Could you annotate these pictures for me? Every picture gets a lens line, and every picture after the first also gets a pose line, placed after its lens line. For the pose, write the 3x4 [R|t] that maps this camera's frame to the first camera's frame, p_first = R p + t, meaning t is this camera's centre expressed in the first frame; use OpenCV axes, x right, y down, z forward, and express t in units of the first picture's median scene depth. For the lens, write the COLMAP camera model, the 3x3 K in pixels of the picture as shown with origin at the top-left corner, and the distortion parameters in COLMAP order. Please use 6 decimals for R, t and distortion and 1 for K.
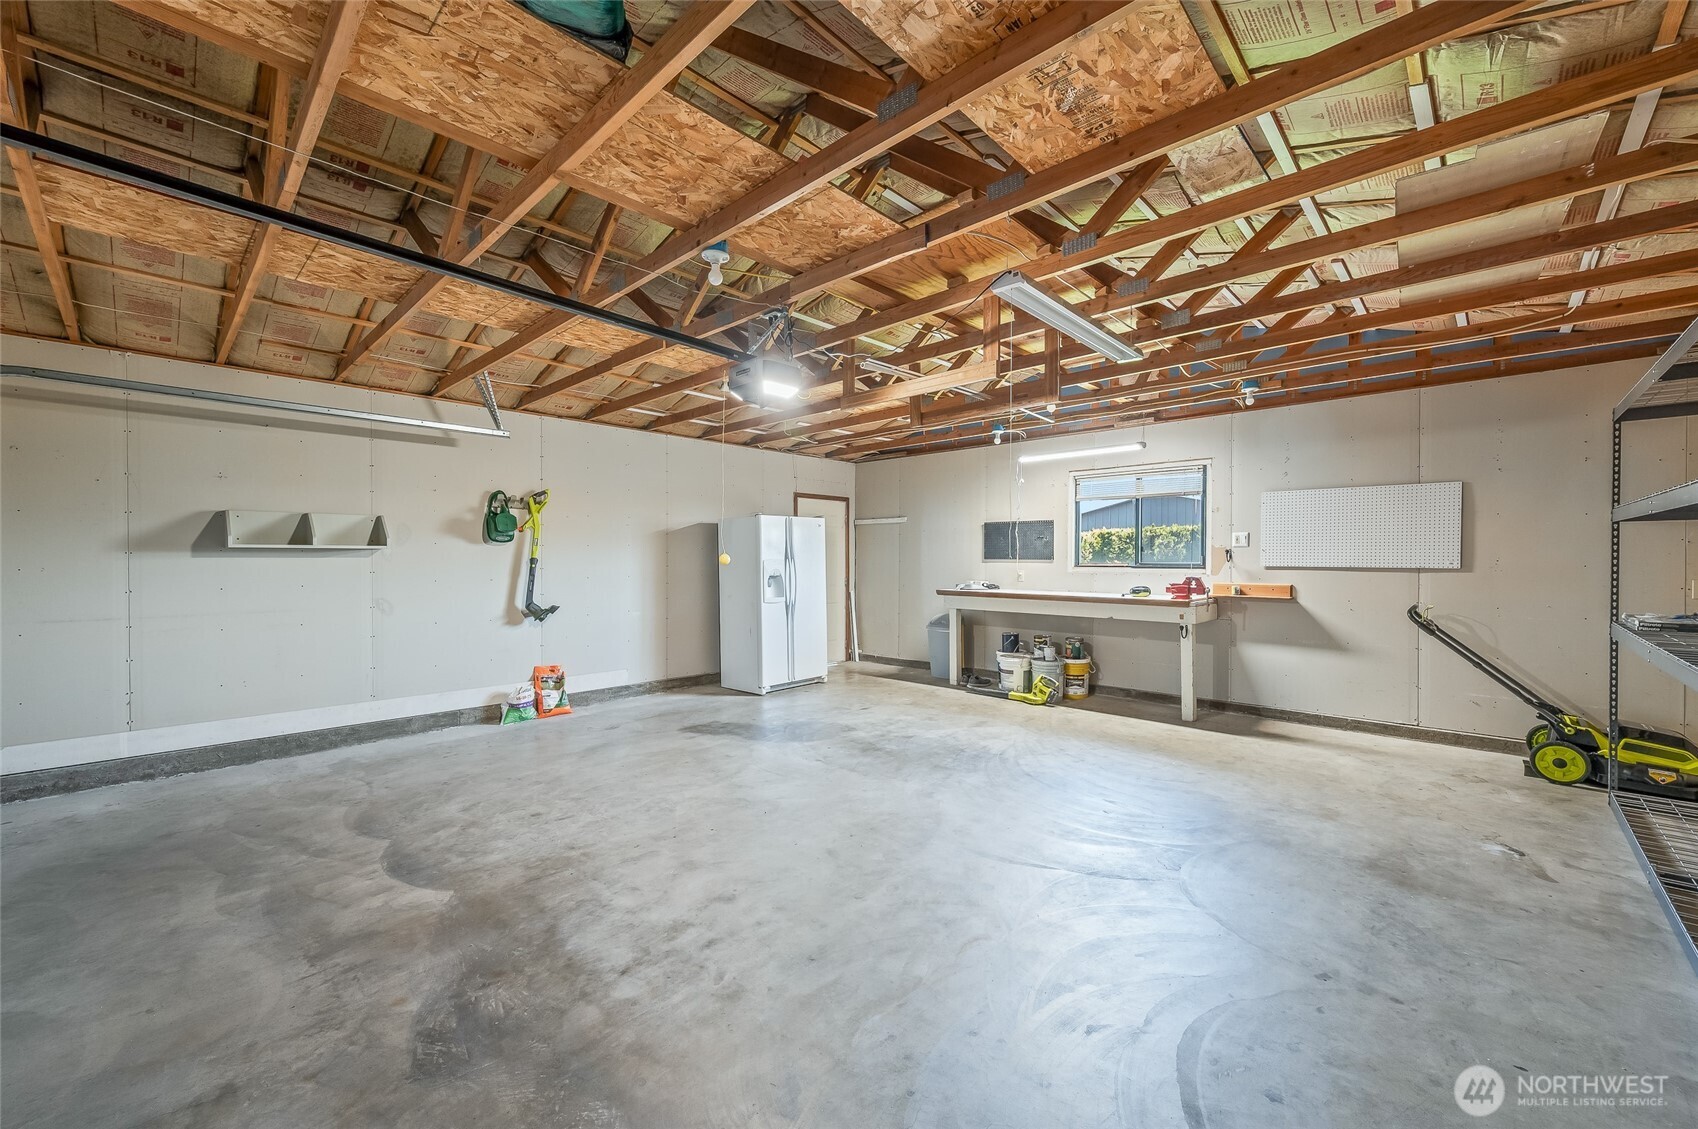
lens RADIAL K [[677.6, 0, 843.6], [0, 677.6, 562.2], [0, 0, 1]] dist [0.000527, -0.000059]
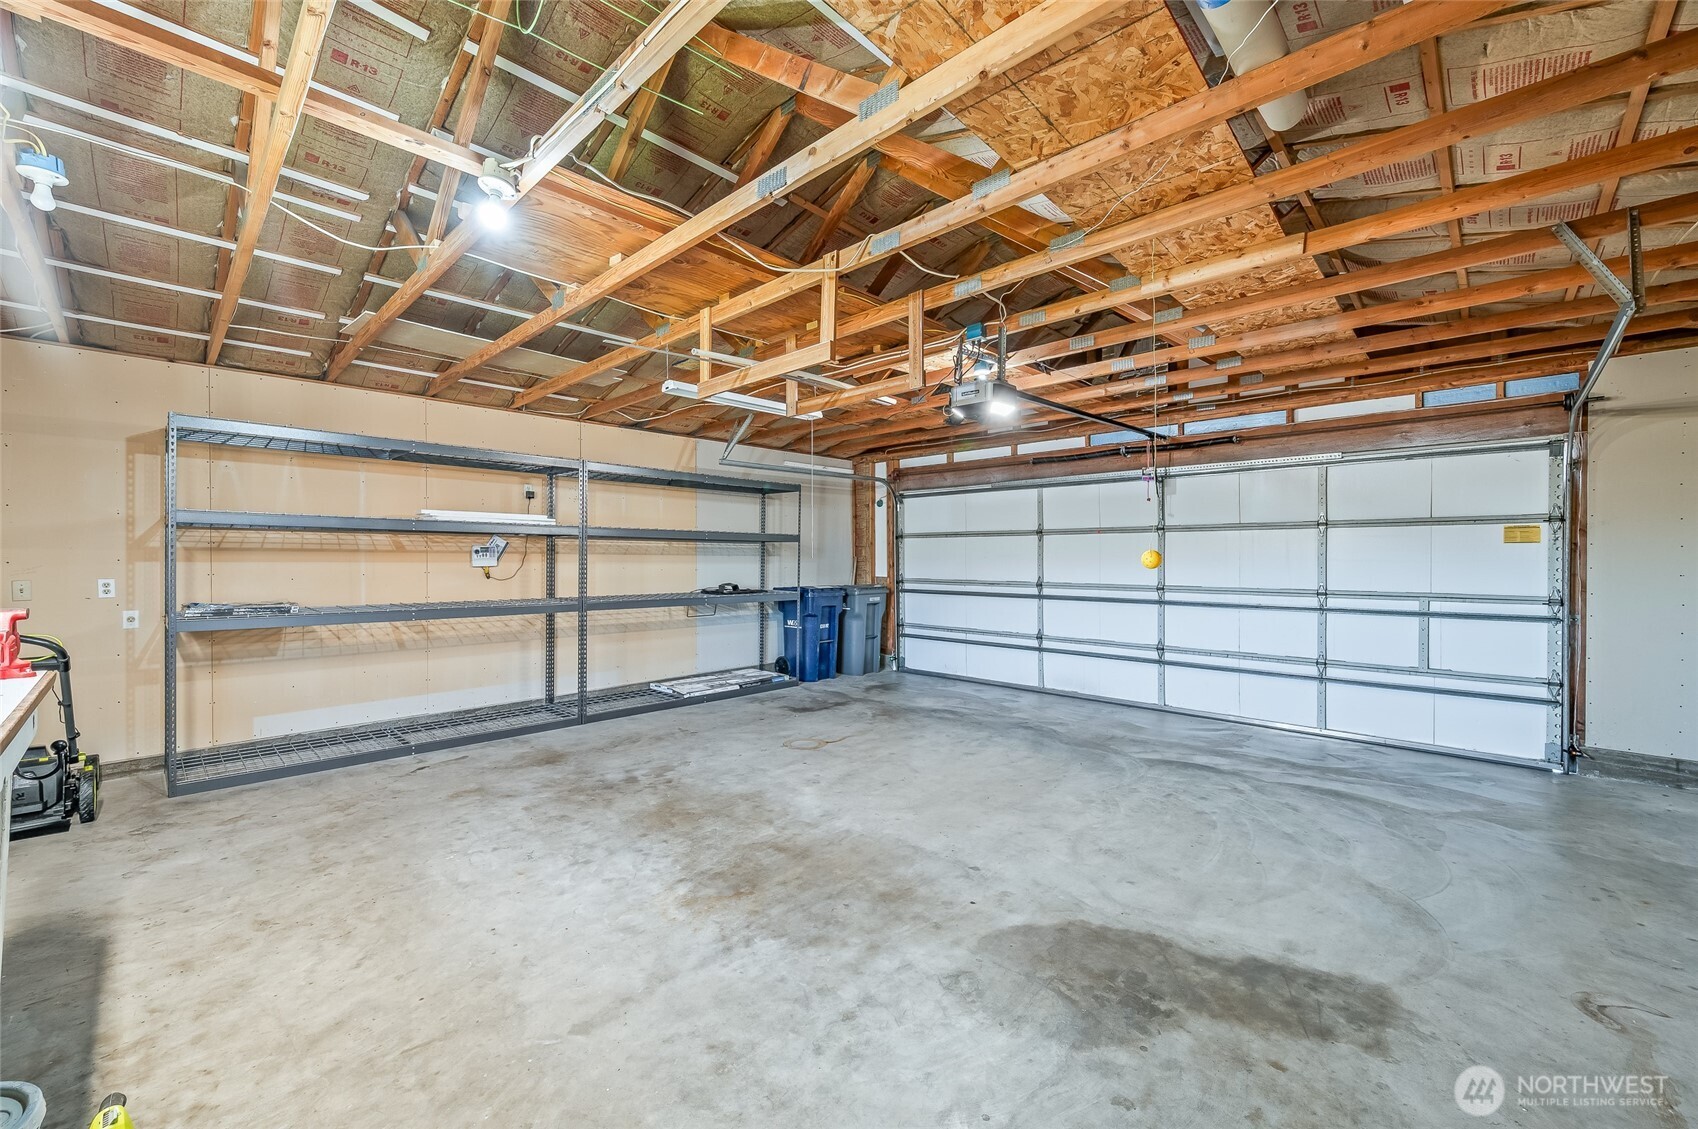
lens RADIAL K [[677.6, 0, 843.6], [0, 677.6, 562.2], [0, 0, 1]] dist [0.000527, -0.000059]
pose [[-1.000000, 0.000170, -0.000304, 0.102597], [0.000167, 0.999946, 0.010423, -0.009021], [0.000306, 0.010423, -0.999946, 1.913828]]
